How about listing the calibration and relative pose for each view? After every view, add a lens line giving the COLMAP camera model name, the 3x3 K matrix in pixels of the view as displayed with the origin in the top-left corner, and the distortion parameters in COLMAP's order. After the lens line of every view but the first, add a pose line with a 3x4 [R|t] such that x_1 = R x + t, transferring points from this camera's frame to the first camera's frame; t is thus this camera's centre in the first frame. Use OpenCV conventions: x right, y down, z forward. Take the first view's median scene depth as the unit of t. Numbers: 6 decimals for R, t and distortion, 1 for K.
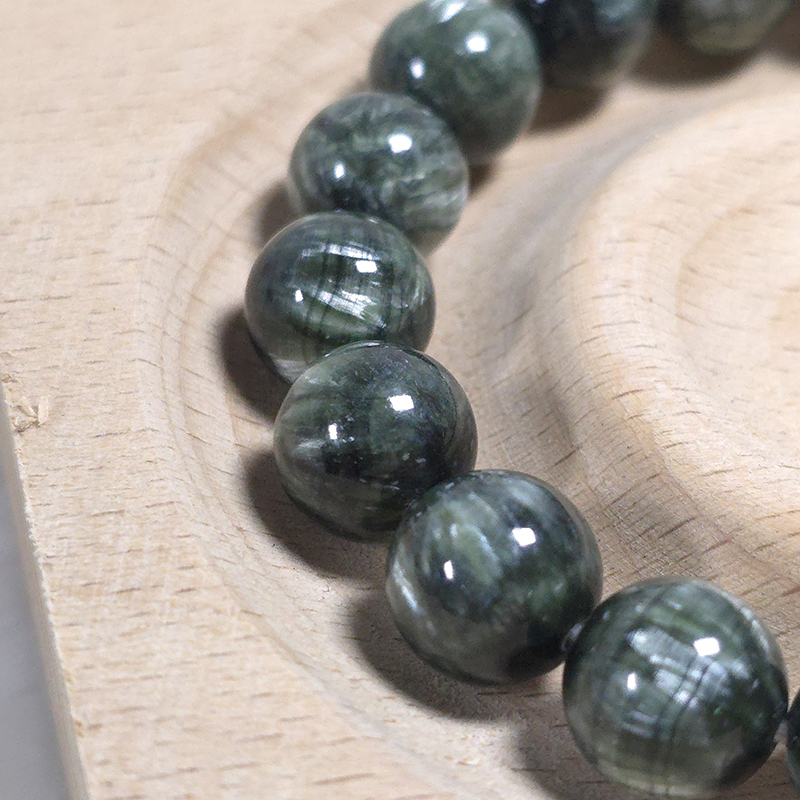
lens RADIAL K [[2300.6, 0, 379.3], [0, 2300.6, 446.1], [0, 0, 1]] dist [0.168046, -0.231063]
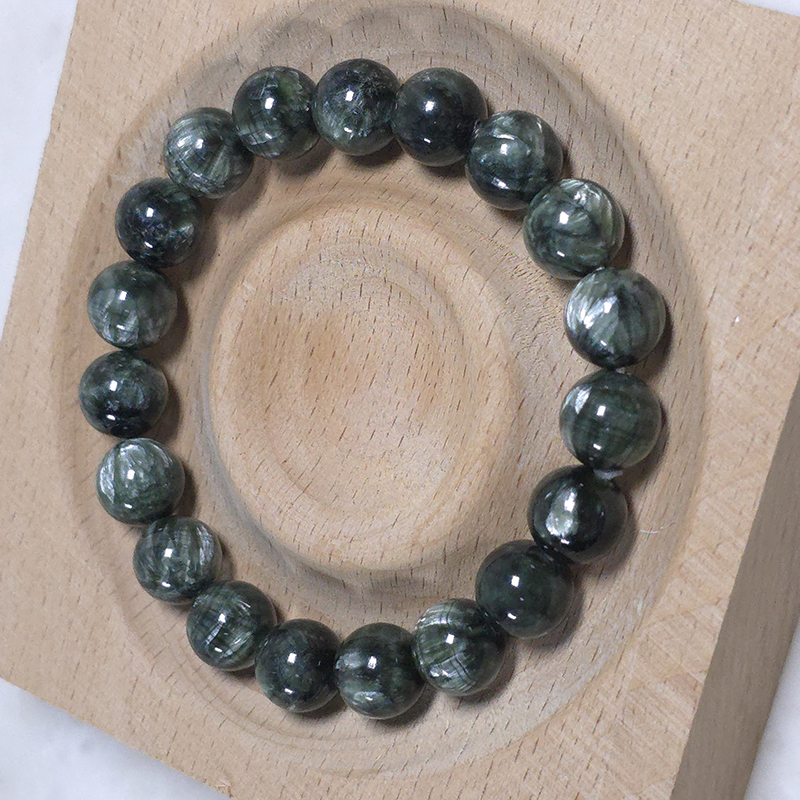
lens RADIAL K [[2300.6, 0, 379.3], [0, 2300.6, 446.1], [0, 0, 1]] dist [0.168046, -0.231063]
pose [[0.440244, -0.828615, -0.345805, 0.946742], [0.892837, 0.363248, 0.266257, -0.585235], [-0.095011, -0.425966, 0.899737, -0.878455]]
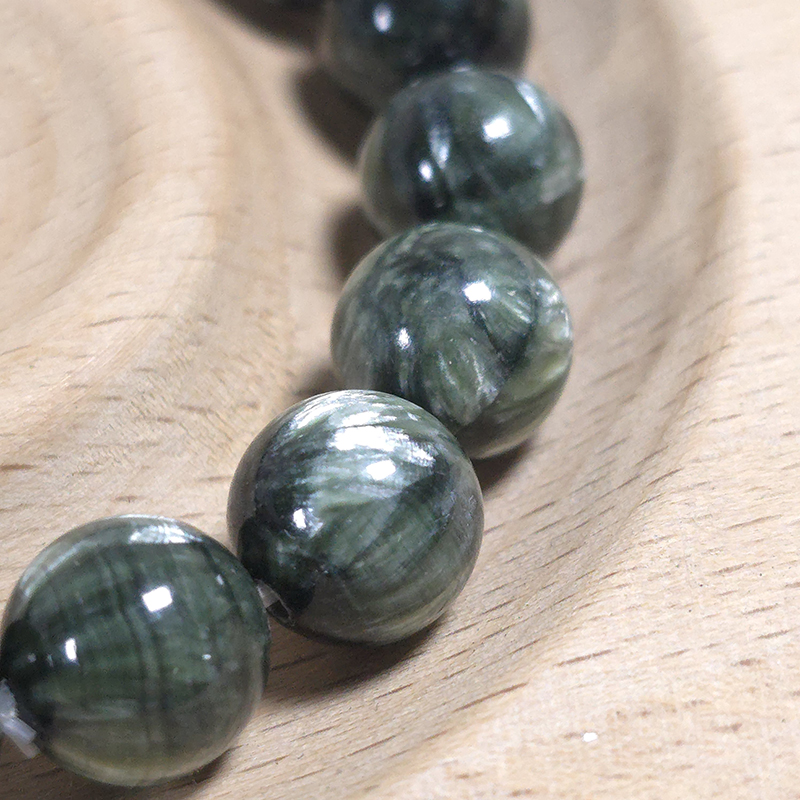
lens RADIAL K [[2300.6, 0, 379.3], [0, 2300.6, 446.1], [0, 0, 1]] dist [0.168046, -0.231063]
pose [[0.992837, -0.095846, 0.071335, 0.401108], [0.089203, 0.991836, 0.091122, -0.017421], [-0.079486, -0.084106, 0.993281, 0.144311]]
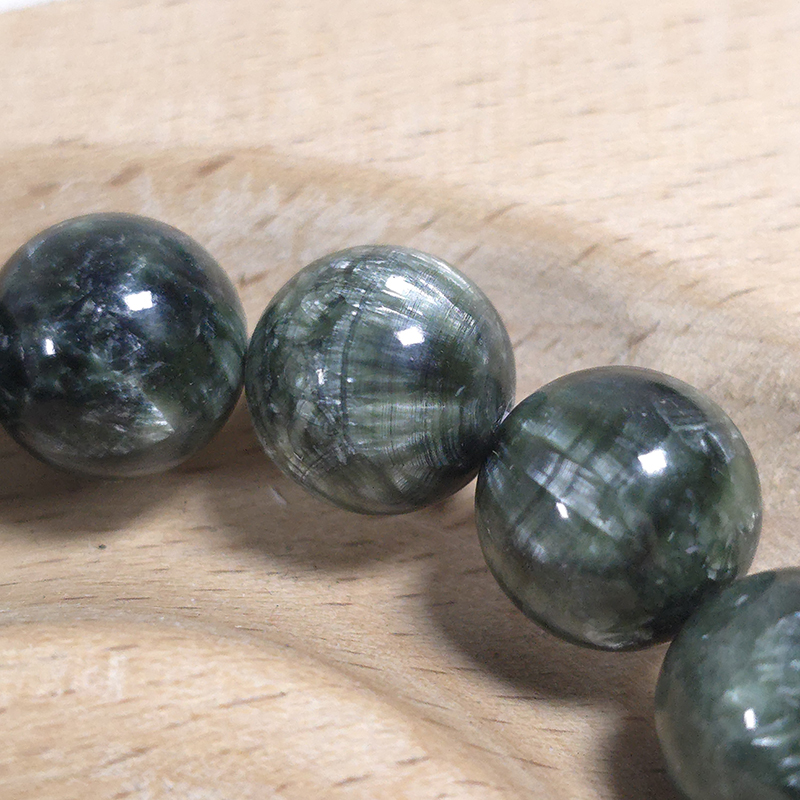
lens RADIAL K [[2300.6, 0, 379.3], [0, 2300.6, 446.1], [0, 0, 1]] dist [0.168046, -0.231063]
pose [[0.999381, -0.031772, 0.015099, 0.337766], [0.029506, 0.990812, 0.131992, -0.324543], [-0.019154, -0.131464, 0.991136, 0.487742]]
